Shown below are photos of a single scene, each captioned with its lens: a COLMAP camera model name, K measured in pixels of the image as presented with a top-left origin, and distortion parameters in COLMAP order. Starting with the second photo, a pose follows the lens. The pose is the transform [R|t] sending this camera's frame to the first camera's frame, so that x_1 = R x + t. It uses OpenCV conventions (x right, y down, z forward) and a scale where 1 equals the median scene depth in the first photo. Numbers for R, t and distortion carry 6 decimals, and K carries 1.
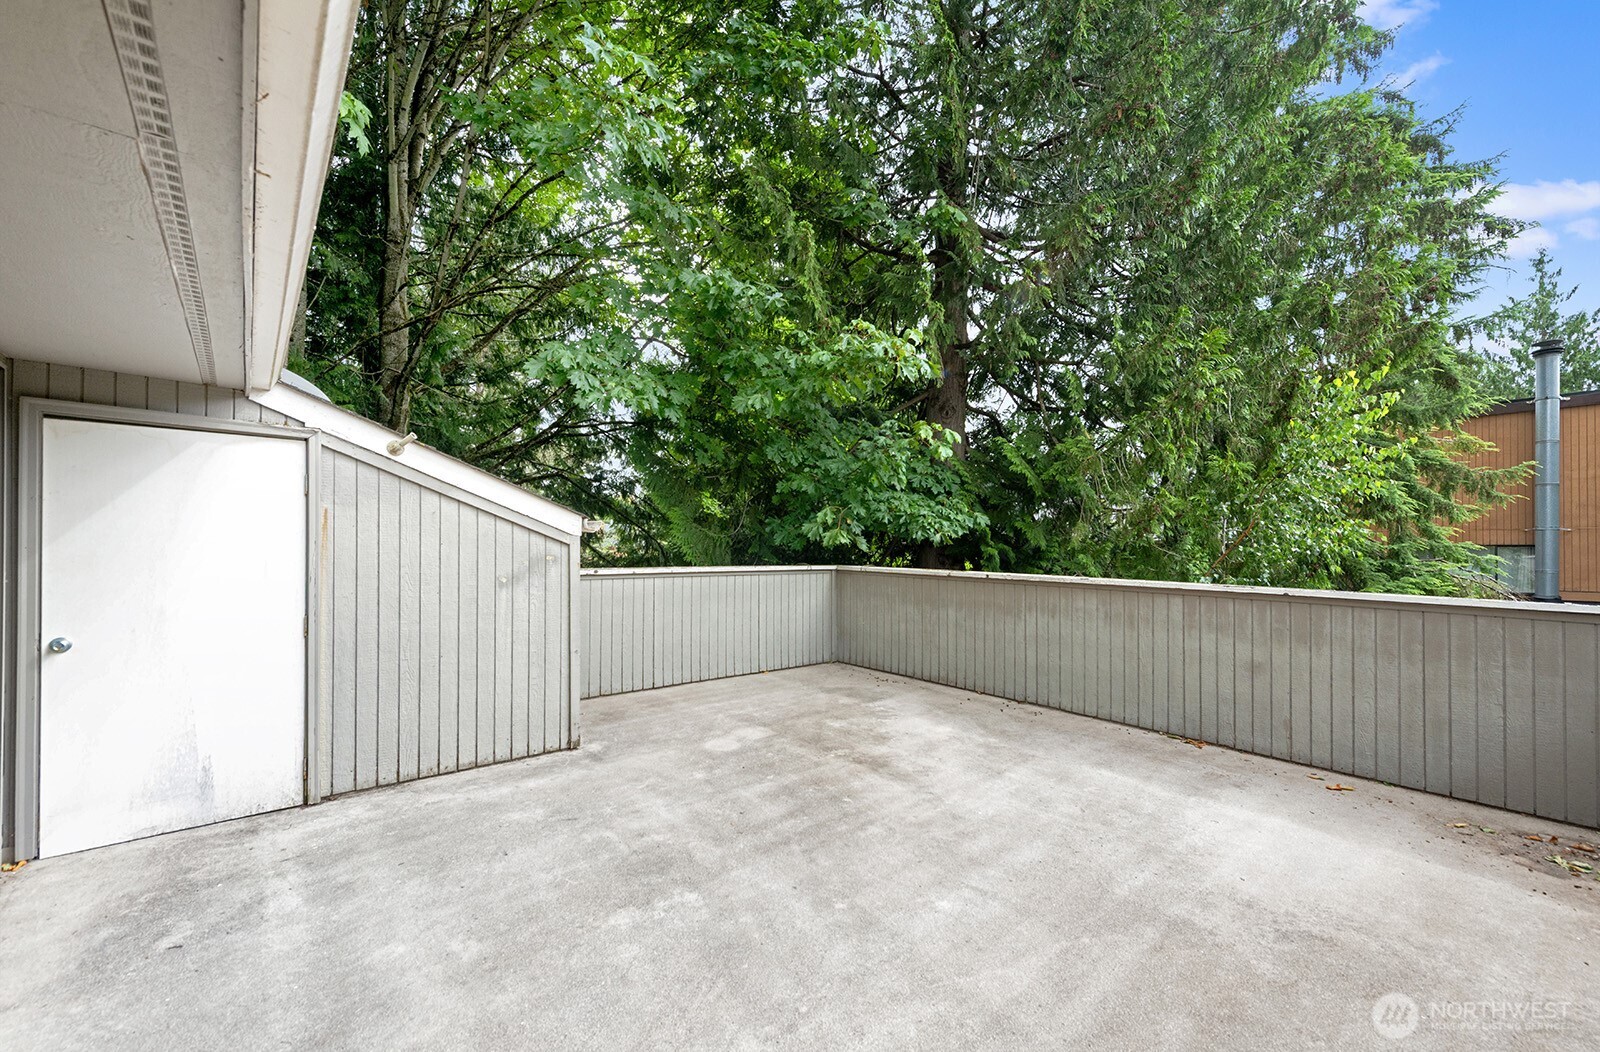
lens RADIAL K [[630.8, 0, 789.1], [0, 630.8, 547.1], [0, 0, 1]] dist [0.009103, -0.000751]
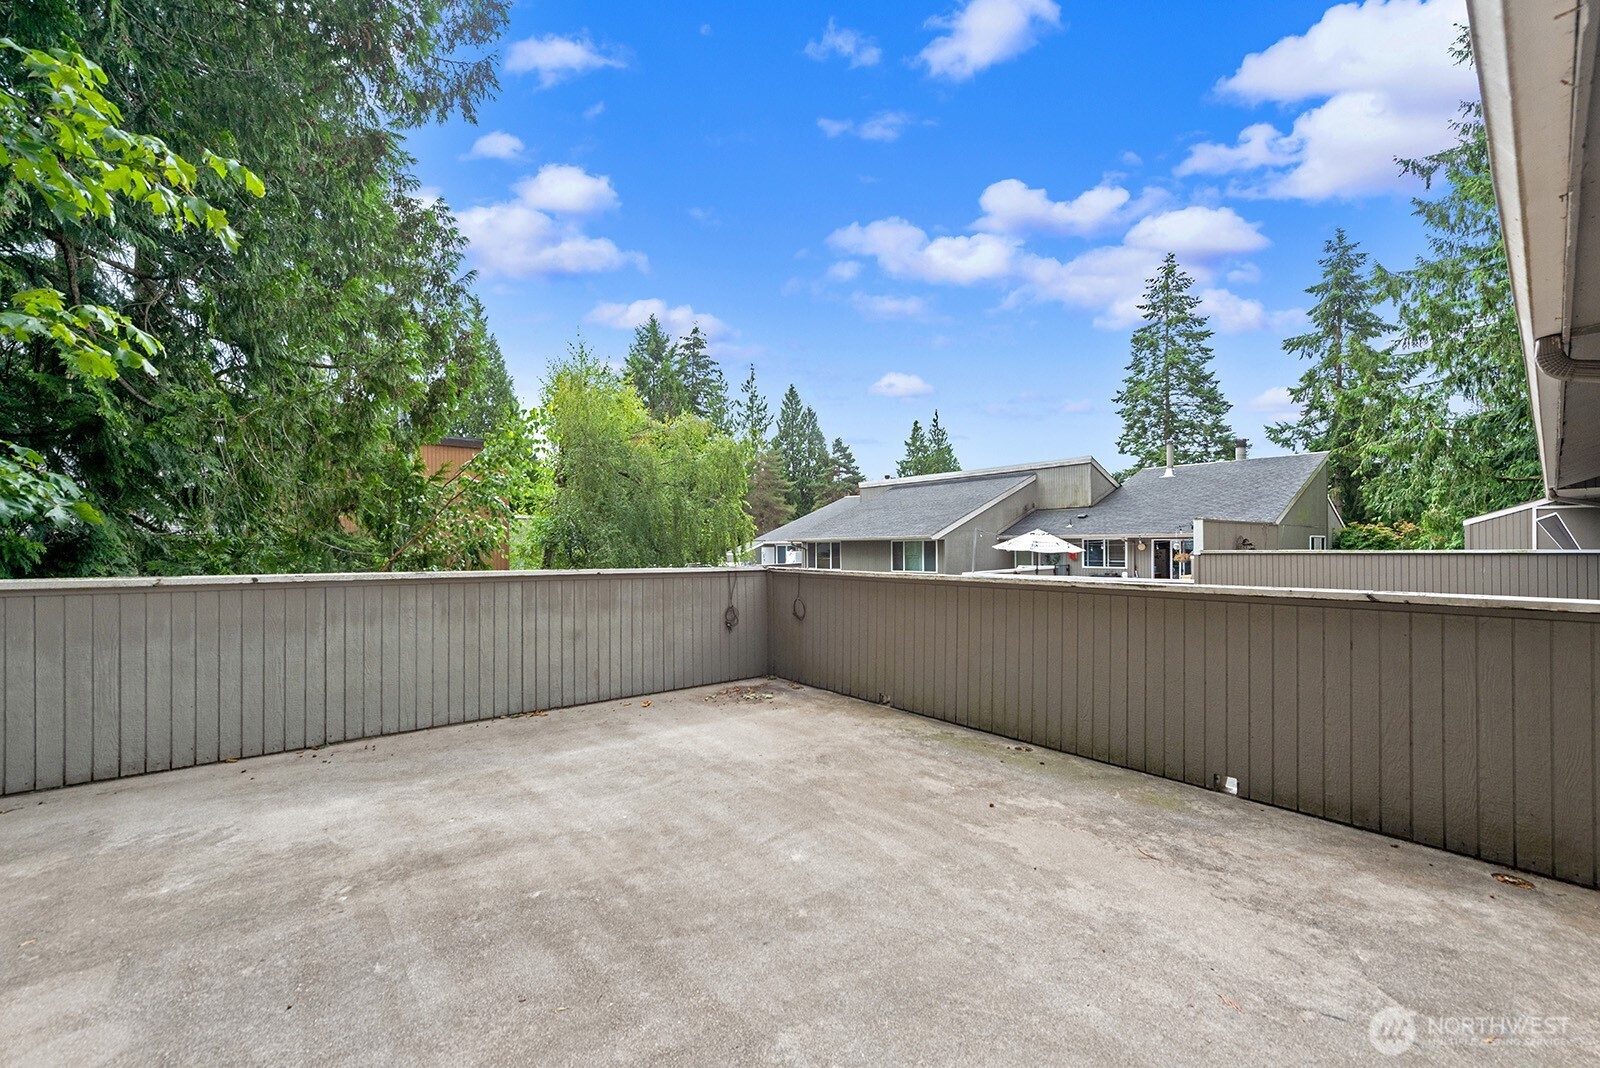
lens RADIAL K [[627.4, 0, 789.4], [0, 627.4, 545.1], [0, 0, 1]] dist [0.010314, -0.002102]
pose [[0.007664, -0.004117, 0.999962, -0.506727], [0.007915, 0.999960, 0.004057, 0.014272], [-0.999939, 0.007884, 0.007697, 0.607722]]
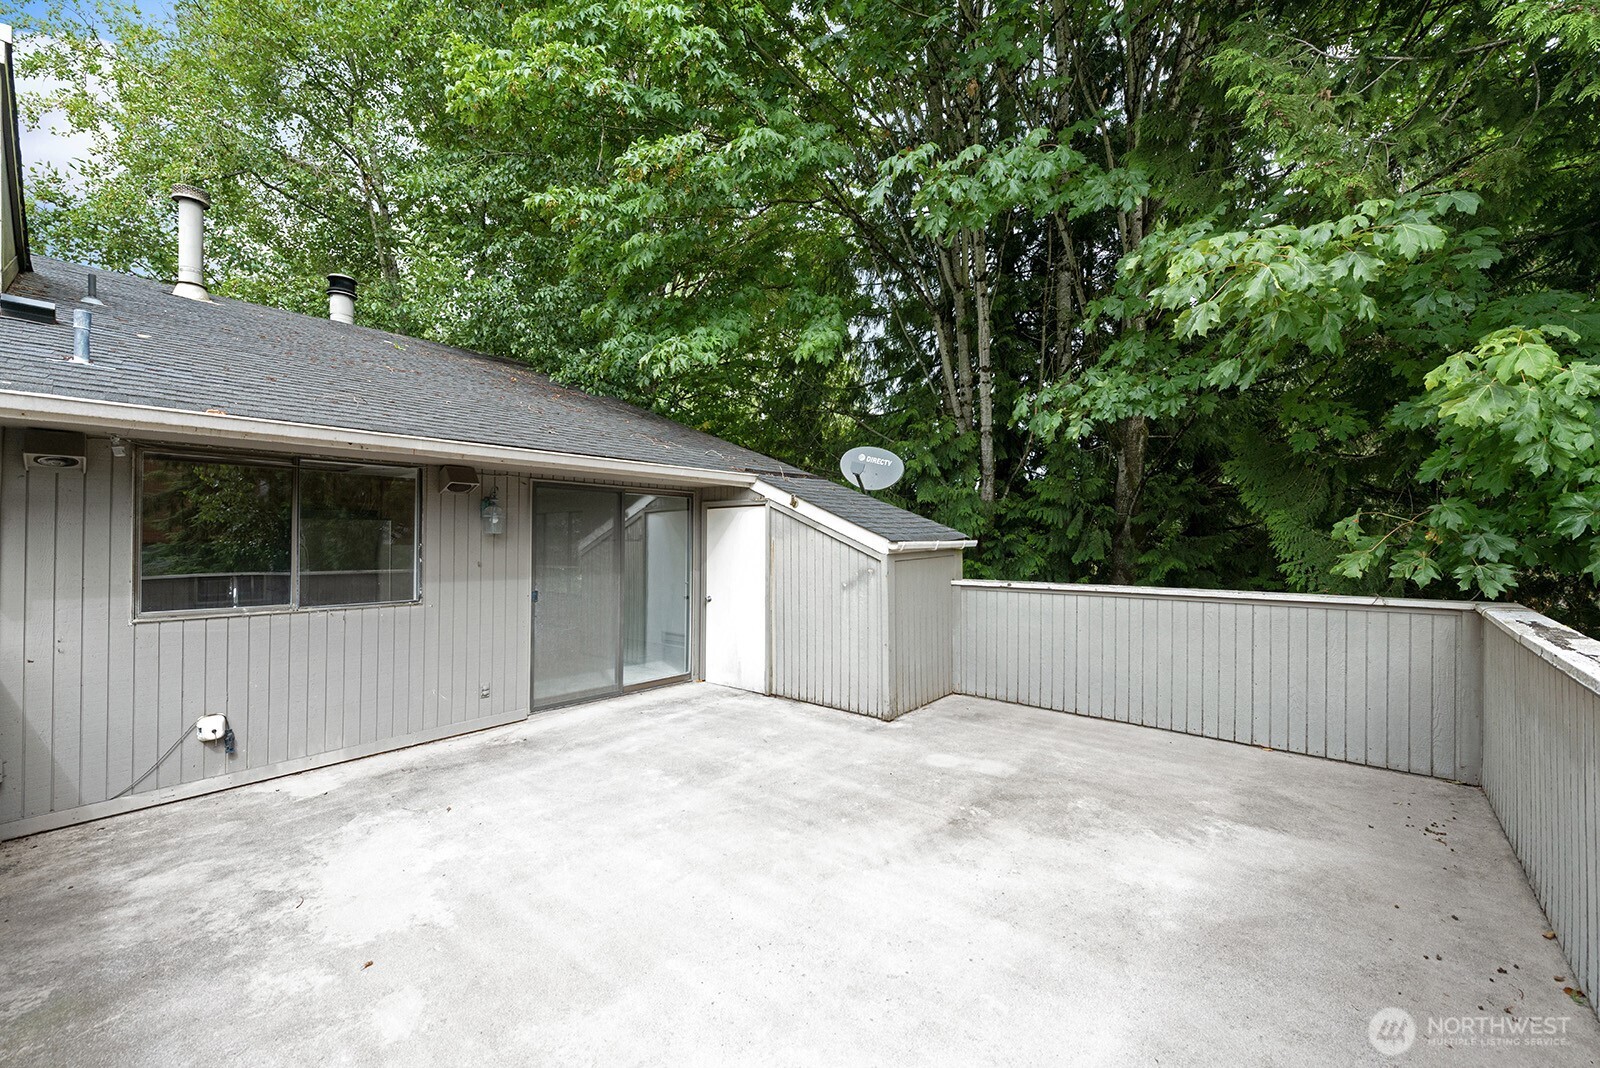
lens RADIAL K [[627.4, 0, 811.7], [0, 627.4, 541.4], [0, 0, 1]] dist [0.010314, -0.002102]
pose [[0.166448, -0.009160, -0.986008, 0.921145], [0.000693, 0.999958, -0.009172, -0.033109], [0.986050, 0.000843, 0.166448, 0.664140]]
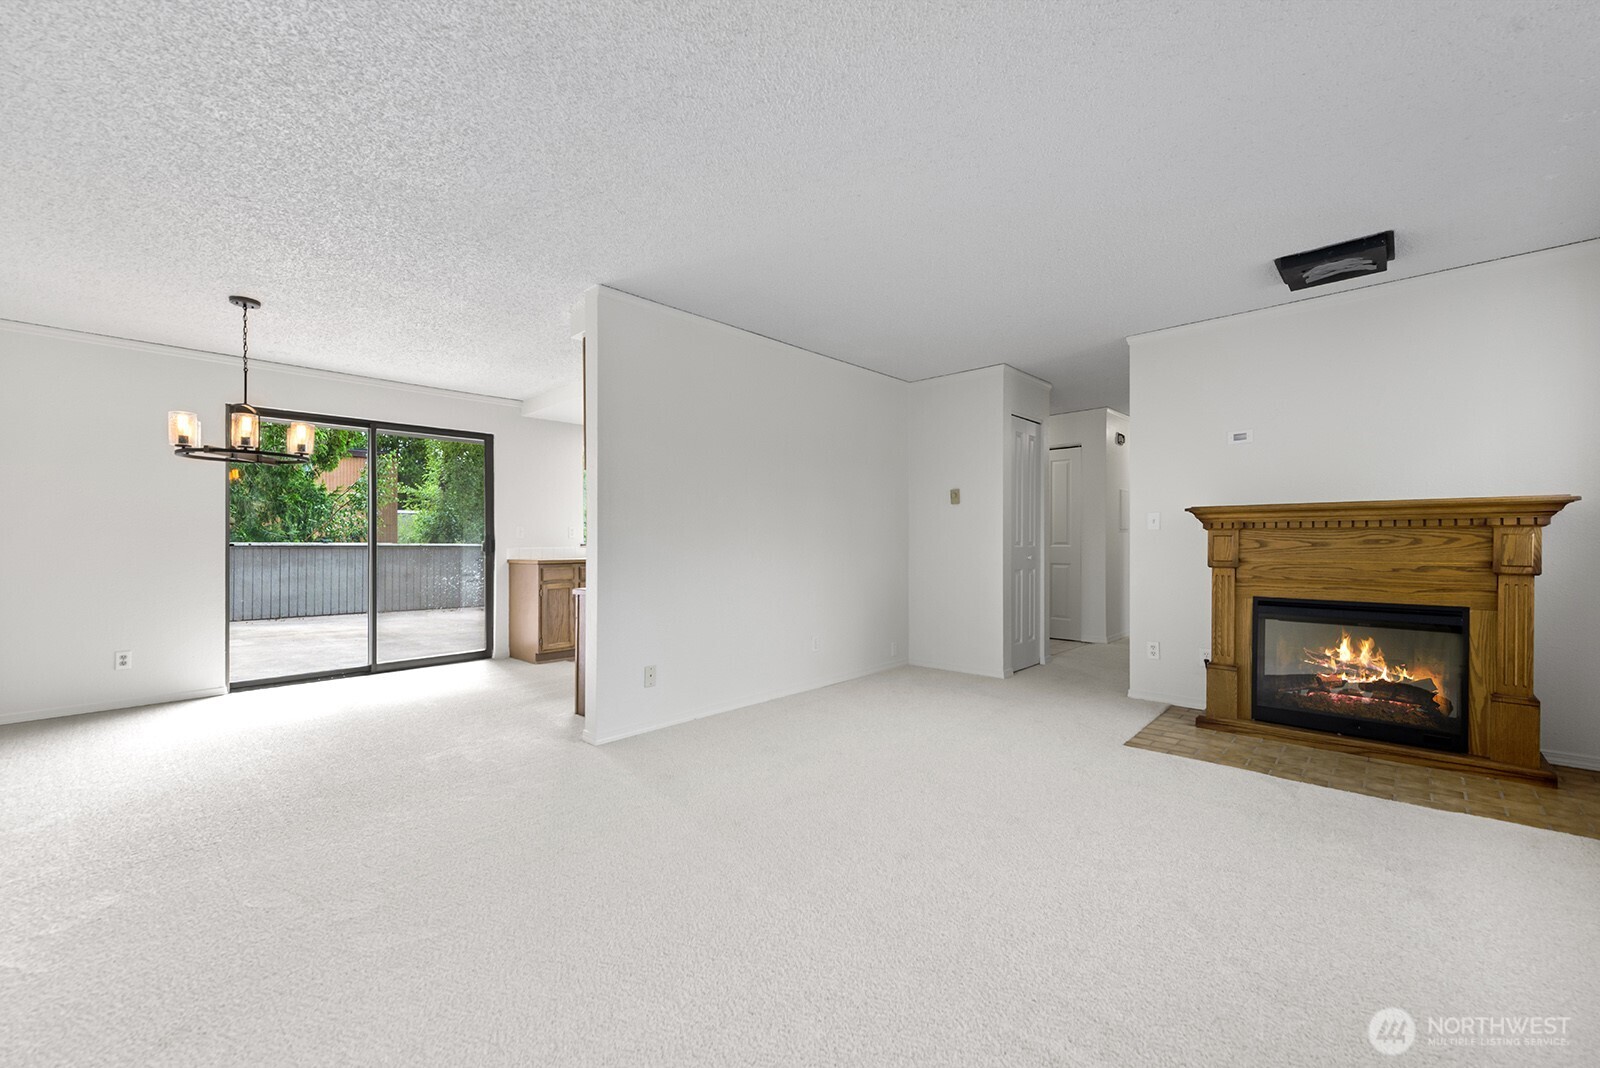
lens RADIAL K [[627.4, 0, 798.2], [0, 627.4, 532.2], [0, 0, 1]] dist [0.010314, -0.002102]
pose [[-0.124965, 0.013700, 0.992067, -2.030003], [0.006084, 0.999896, -0.013042, 0.063169], [-0.992143, 0.004406, -0.125035, -0.229829]]
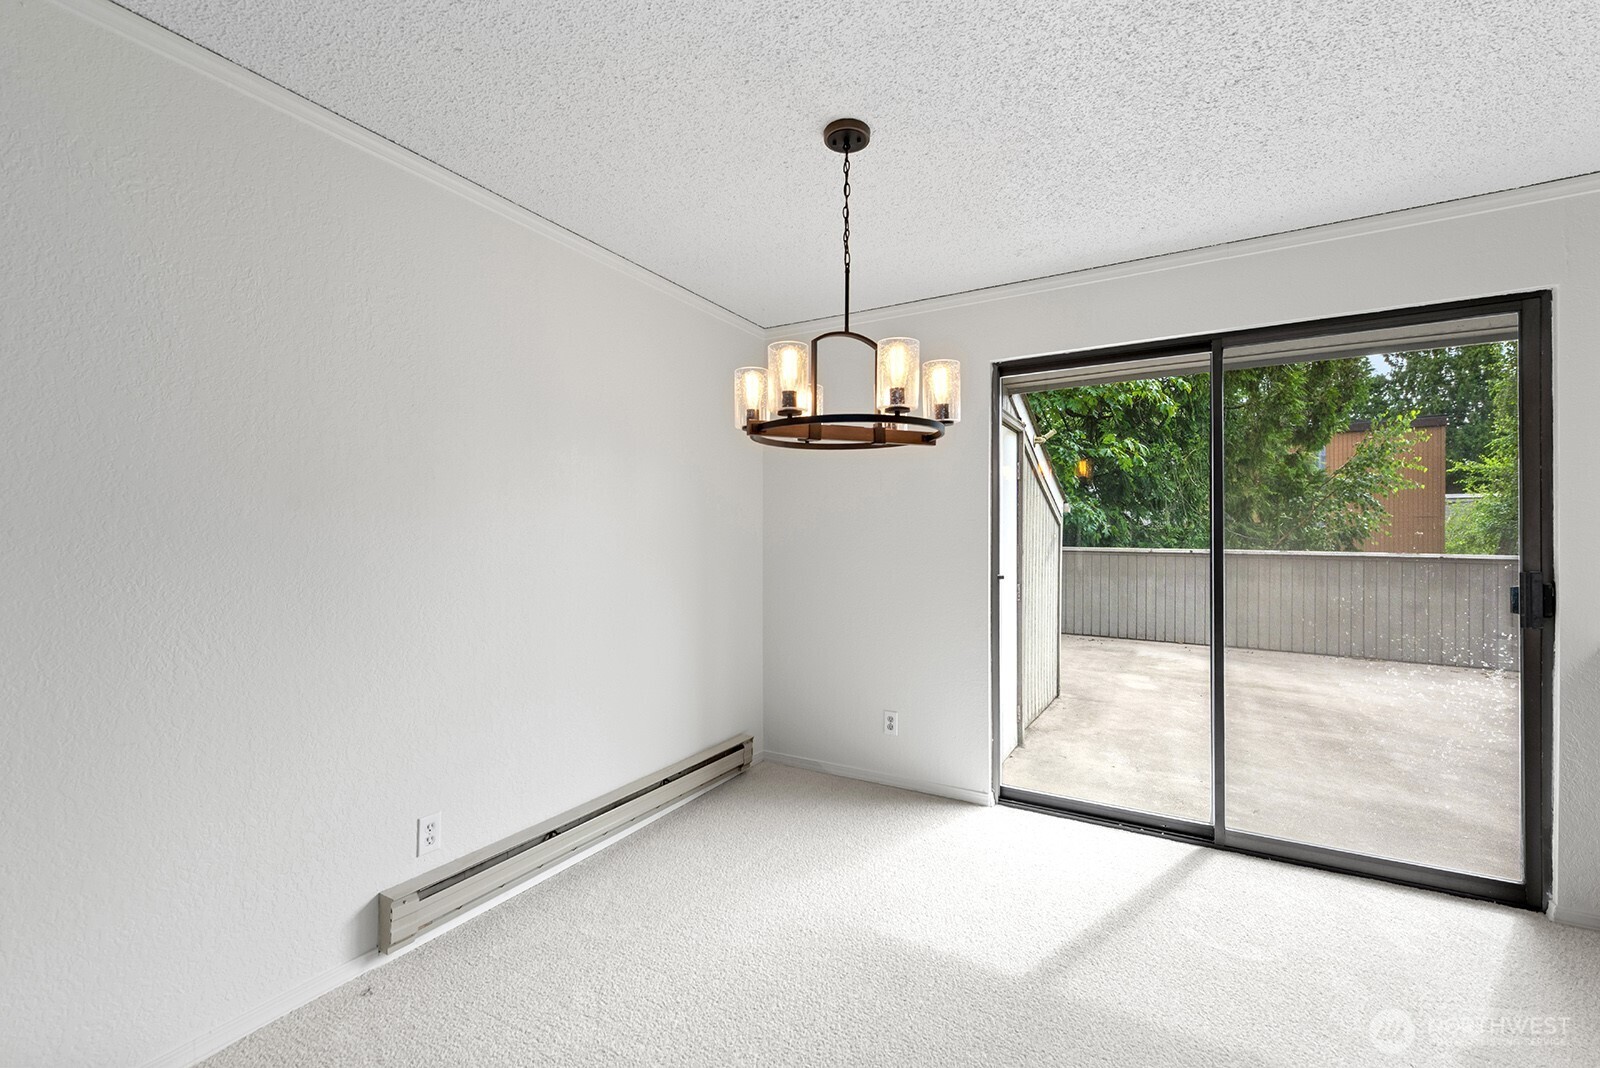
lens RADIAL K [[660.7, 0, 799.7], [0, 660.7, 533.7], [0, 0, 1]] dist [-0.010202, -0.000279]
pose [[0.947437, -0.001167, 0.319940, -1.241632], [0.001588, 0.999998, -0.001056, 0.014014], [-0.319938, 0.001509, 0.947437, -0.018607]]
